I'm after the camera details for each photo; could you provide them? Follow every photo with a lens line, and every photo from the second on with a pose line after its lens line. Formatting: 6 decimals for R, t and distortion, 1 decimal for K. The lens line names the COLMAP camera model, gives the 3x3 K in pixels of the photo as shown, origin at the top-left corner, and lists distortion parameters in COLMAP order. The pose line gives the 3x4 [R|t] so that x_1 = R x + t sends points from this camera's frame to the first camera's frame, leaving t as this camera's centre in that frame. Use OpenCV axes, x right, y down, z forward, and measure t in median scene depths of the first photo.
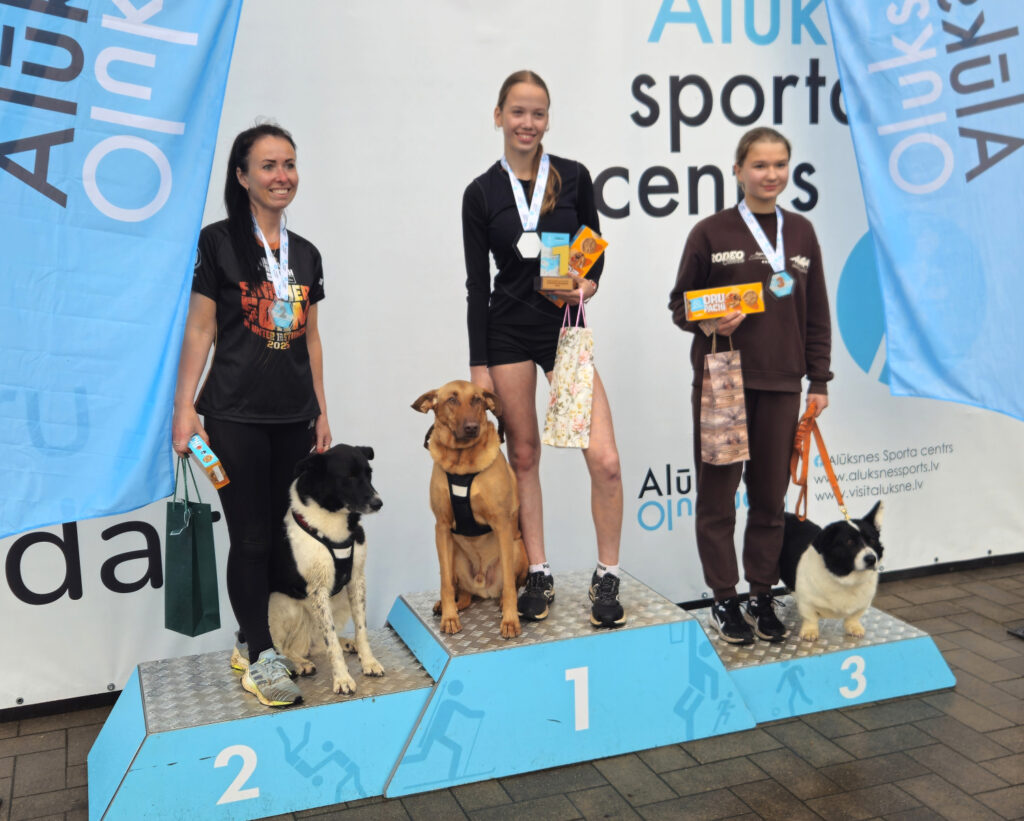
lens RADIAL K [[1168.1, 0, 484.2], [0, 1168.1, 397.1], [0, 0, 1]] dist [0.069523, -0.041364]
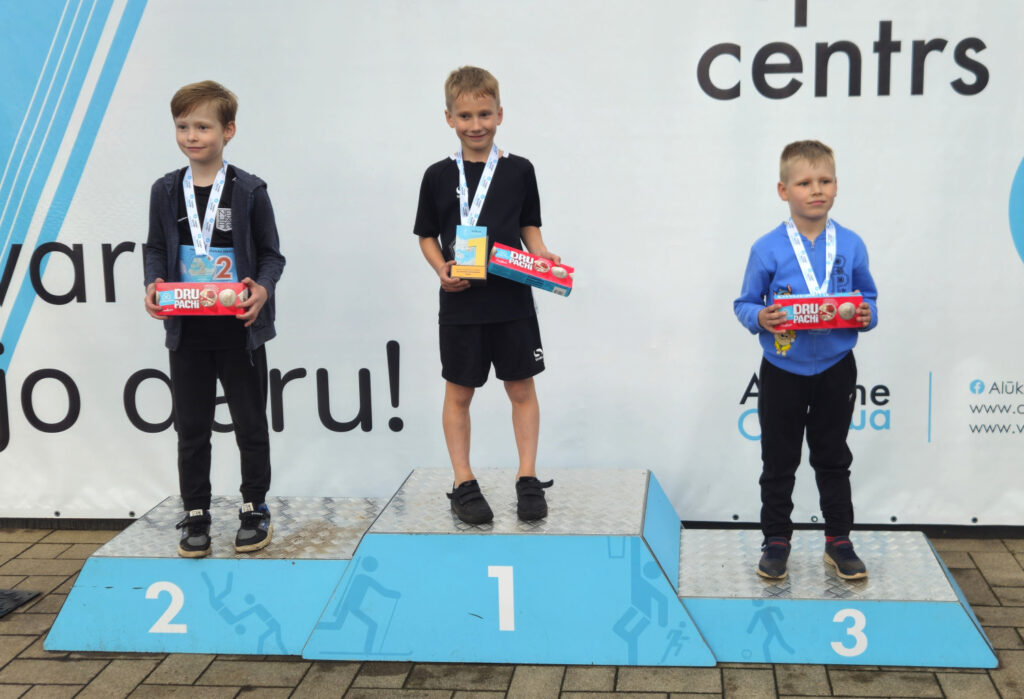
lens RADIAL K [[1129.4, 0, 610.5], [0, 1129.4, 311.1], [0, 0, 1]] dist [0.067285, -0.046718]
pose [[0.920980, 0.085306, -0.380155, 0.441873], [-0.074806, 0.996299, 0.042337, -0.020253], [0.382360, -0.010553, 0.923953, 0.159523]]
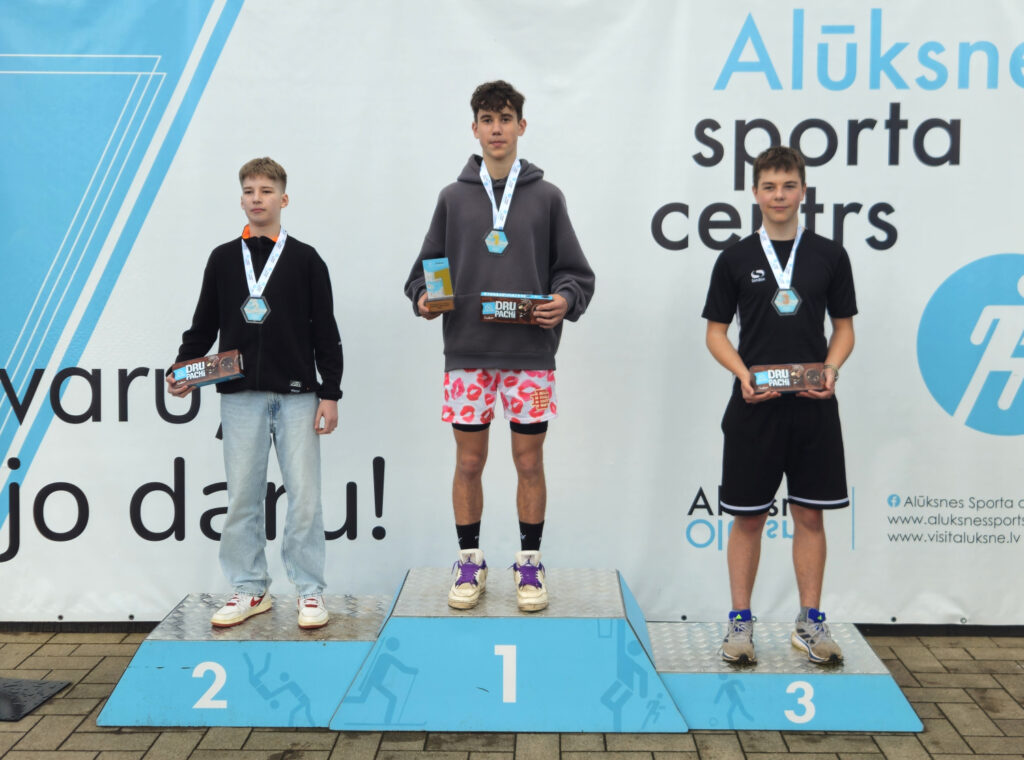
lens RADIAL K [[1233.5, 0, 532.5], [0, 1233.5, 331.5], [0, 0, 1]] dist [0.068625, -0.029887]
pose [[0.940773, 0.059407, -0.333793, 0.429325], [-0.083088, 0.994905, -0.057107, -0.002514], [0.328700, 0.081459, 0.940915, -0.120873]]
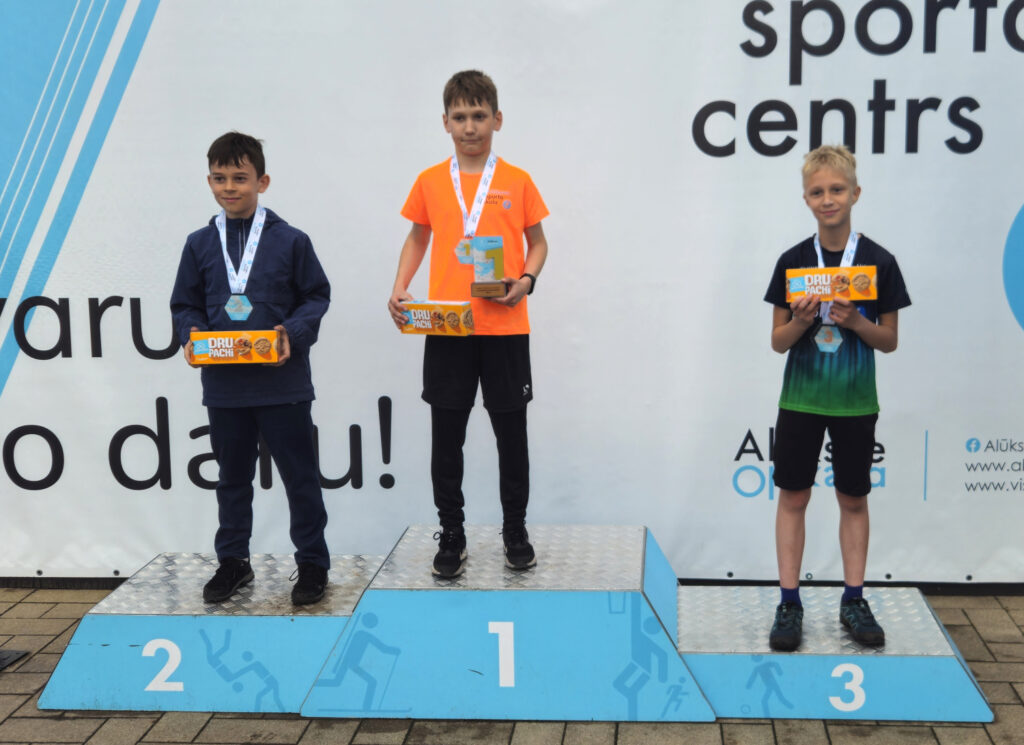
lens RADIAL K [[1185.1, 0, 607.6], [0, 1185.1, 348.1], [0, 0, 1]] dist [0.083149, -0.090569]
pose [[0.928891, 0.082353, -0.361082, 0.439815], [-0.077742, 0.996600, 0.027305, -0.023482], [0.362103, 0.002708, 0.932134, 0.106844]]
